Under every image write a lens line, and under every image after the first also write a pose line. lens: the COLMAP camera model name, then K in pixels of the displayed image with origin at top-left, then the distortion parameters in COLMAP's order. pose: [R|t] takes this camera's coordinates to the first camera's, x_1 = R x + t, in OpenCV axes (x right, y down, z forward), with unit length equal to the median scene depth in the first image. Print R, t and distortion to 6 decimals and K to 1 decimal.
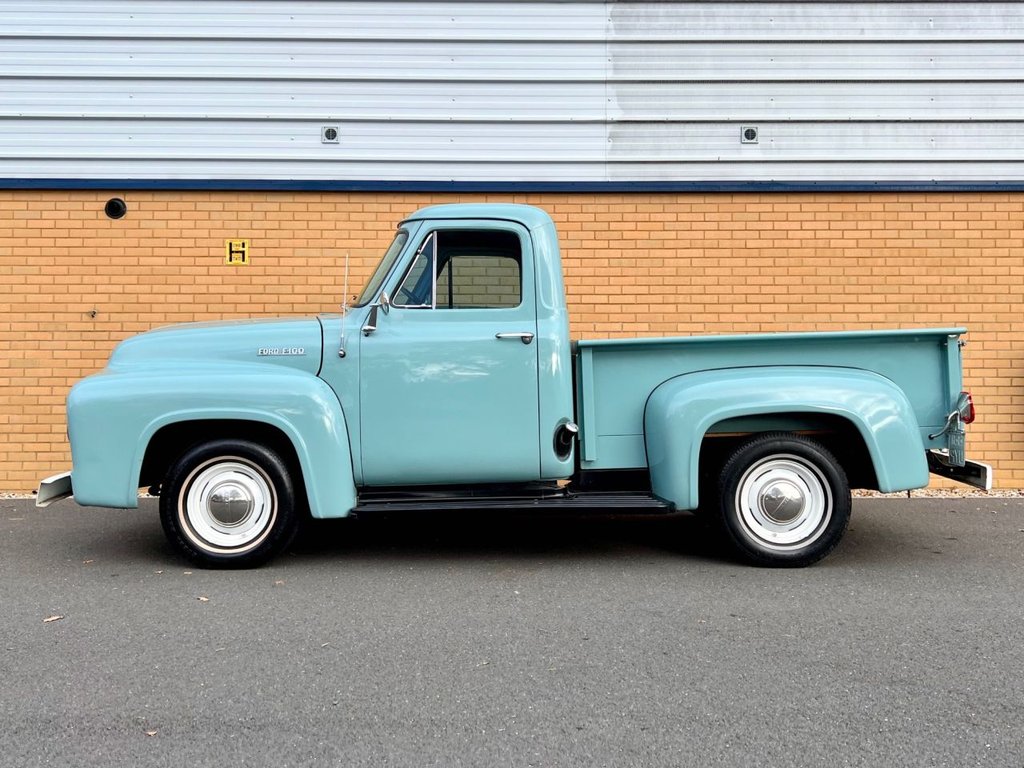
lens RADIAL K [[928.3, 0, 511.1], [0, 928.3, 361.7], [0, 0, 1]] dist [0.085854, -0.147520]
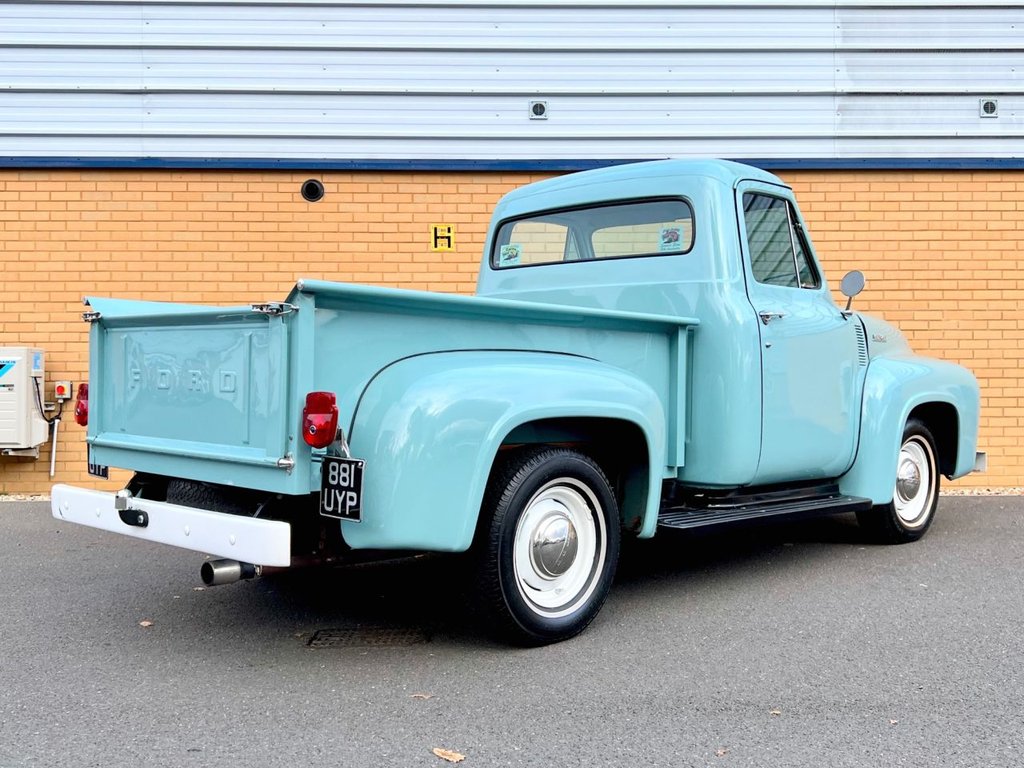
lens RADIAL K [[1045.0, 0, 515.8], [0, 1045.0, 380.9], [0, 0, 1]] dist [0.033176, 0.000000]
pose [[0.999930, -0.004105, 0.011094, -0.231467], [0.003814, 0.999652, 0.026091, -0.000328], [-0.011197, -0.026046, 0.999598, -0.048285]]
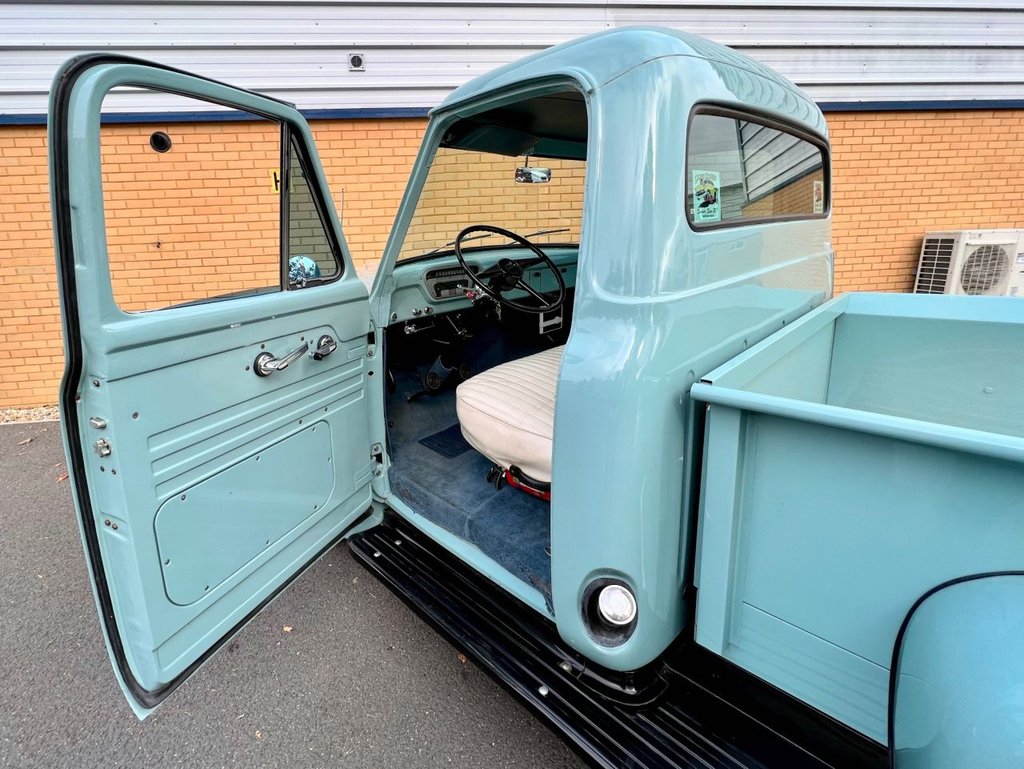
lens RADIAL K [[472.0, 0, 448.4], [0, 472.0, 348.1], [0, 0, 1]] dist [-0.006787, 0.002064]
pose [[0.993798, -0.064250, 0.090759, -0.160452], [0.038640, 0.964852, 0.259939, -0.063950], [-0.104270, -0.254820, 0.961350, 0.393689]]
